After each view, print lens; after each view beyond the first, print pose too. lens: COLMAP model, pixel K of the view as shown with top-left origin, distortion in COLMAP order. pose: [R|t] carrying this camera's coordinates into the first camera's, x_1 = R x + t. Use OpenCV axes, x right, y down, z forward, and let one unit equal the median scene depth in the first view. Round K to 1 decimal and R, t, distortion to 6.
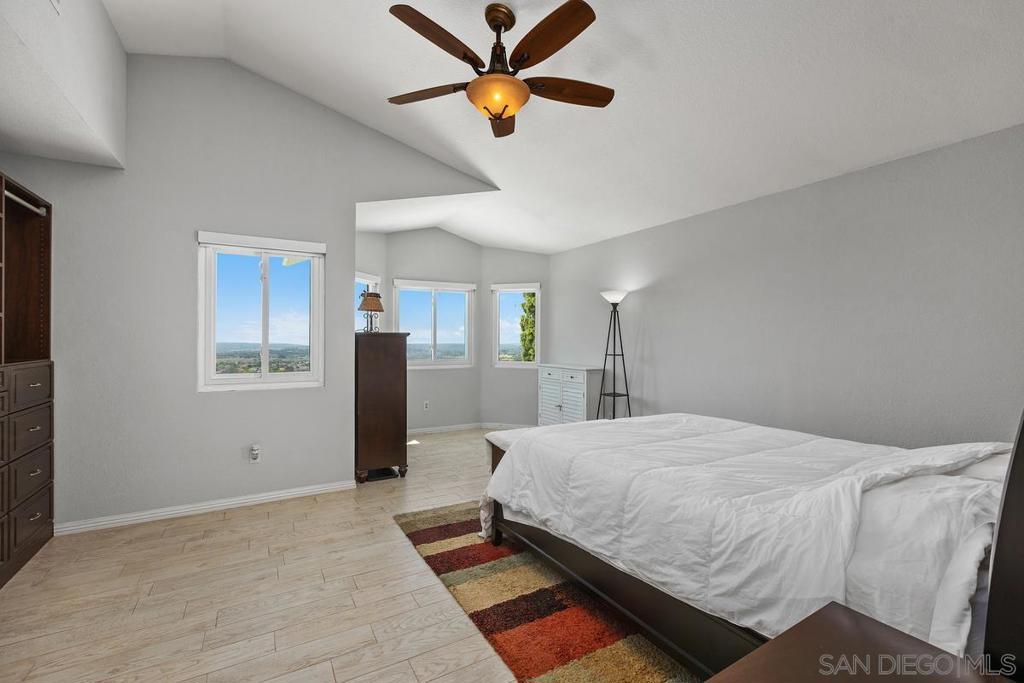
lens RADIAL K [[461.3, 0, 517.8], [0, 461.3, 338.2], [0, 0, 1]] dist [0.011158, -0.001715]
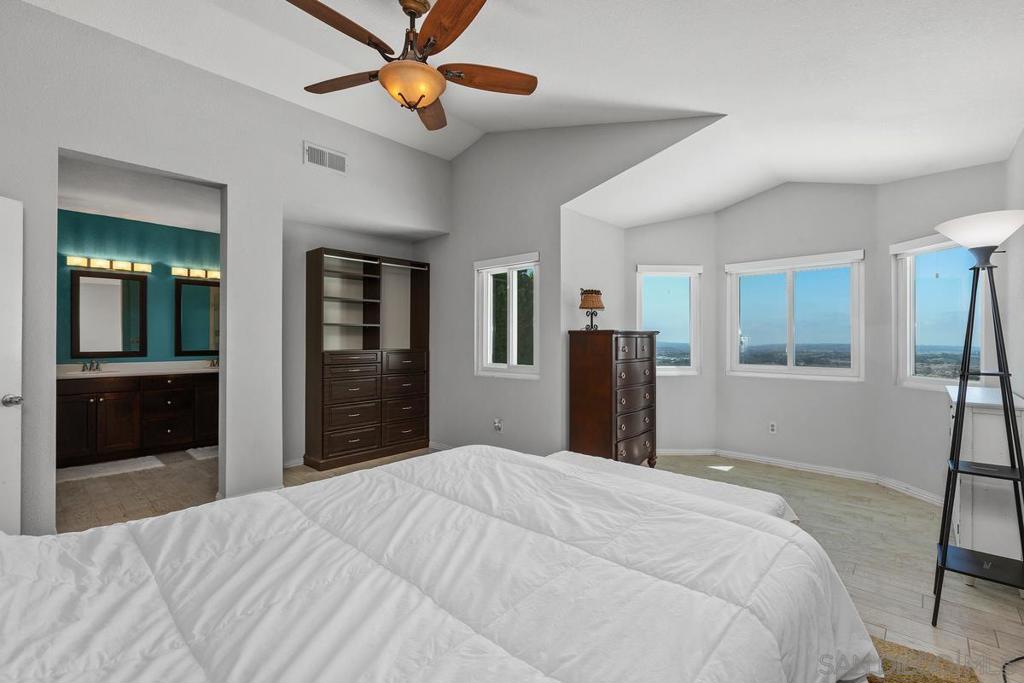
lens RADIAL K [[461.3, 0, 508.8], [0, 461.3, 340.7], [0, 0, 1]] dist [0.011158, -0.001715]
pose [[0.290207, 0.001064, -0.956963, 0.502900], [0.001500, 0.999998, 0.001567, 0.006312], [0.956963, -0.001890, 0.290204, 0.487340]]
